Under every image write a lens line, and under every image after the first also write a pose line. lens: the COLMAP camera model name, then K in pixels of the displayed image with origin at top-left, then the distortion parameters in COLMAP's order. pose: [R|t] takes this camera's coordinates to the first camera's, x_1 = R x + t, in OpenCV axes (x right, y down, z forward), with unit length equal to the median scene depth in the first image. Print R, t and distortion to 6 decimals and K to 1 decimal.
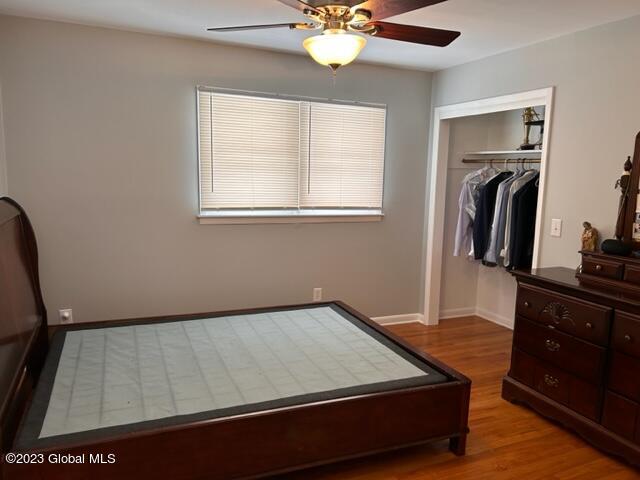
lens RADIAL K [[482.9, 0, 319.6], [0, 482.9, 242.0], [0, 0, 1]] dist [0.054147, -0.050858]
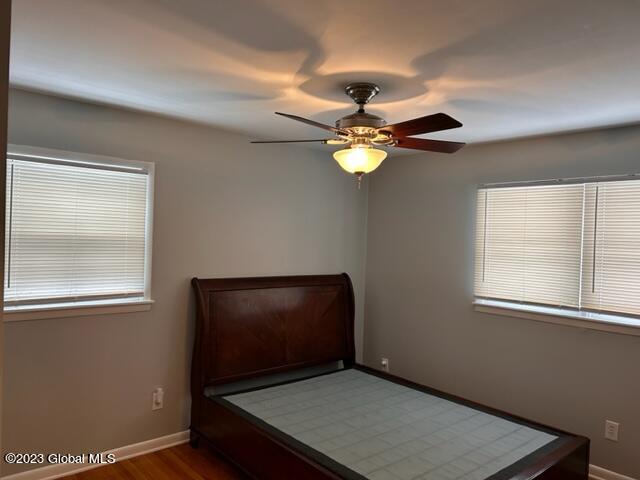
lens RADIAL K [[482.9, 0, 319.6], [0, 482.9, 242.0], [0, 0, 1]] dist [0.054147, -0.050858]
pose [[0.306688, -0.008364, -0.951773, 0.678323], [-0.163796, 0.984580, -0.061432, -0.066769], [0.937610, 0.174737, 0.300589, 0.356321]]
